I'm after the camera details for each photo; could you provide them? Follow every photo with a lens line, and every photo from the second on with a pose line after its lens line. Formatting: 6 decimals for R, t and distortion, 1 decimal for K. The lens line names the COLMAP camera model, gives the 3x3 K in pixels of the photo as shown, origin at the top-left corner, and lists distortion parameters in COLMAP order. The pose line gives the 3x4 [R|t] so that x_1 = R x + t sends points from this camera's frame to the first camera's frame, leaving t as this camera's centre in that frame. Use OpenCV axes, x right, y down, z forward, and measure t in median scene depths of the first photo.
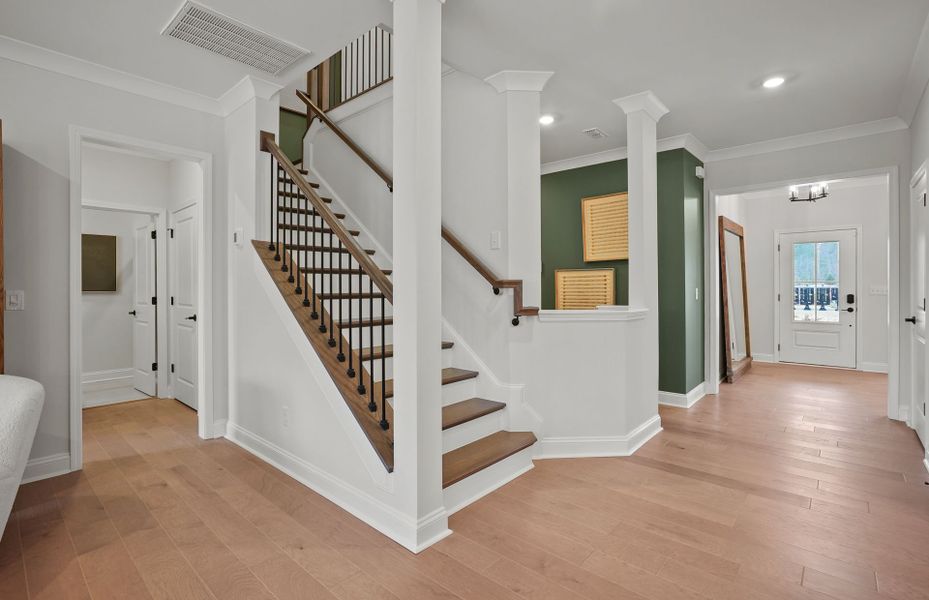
lens RADIAL K [[427.8, 0, 467.8], [0, 427.8, 286.5], [0, 0, 1]] dist [-0.004236, -0.000468]
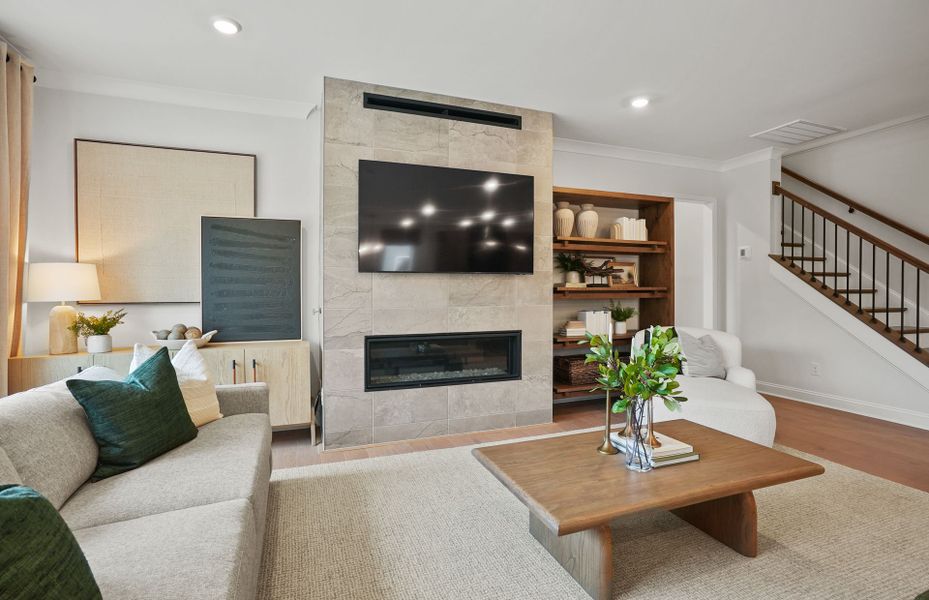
lens RADIAL K [[430.5, 0, 464.2], [0, 430.5, 293.3], [0, 0, 1]] dist [-0.021729, 0.000276]
pose [[0.878343, 0.008595, -0.477953, -0.876818], [-0.002795, 0.999914, 0.012845, 0.015050], [0.478022, -0.009946, 0.878291, -1.006987]]
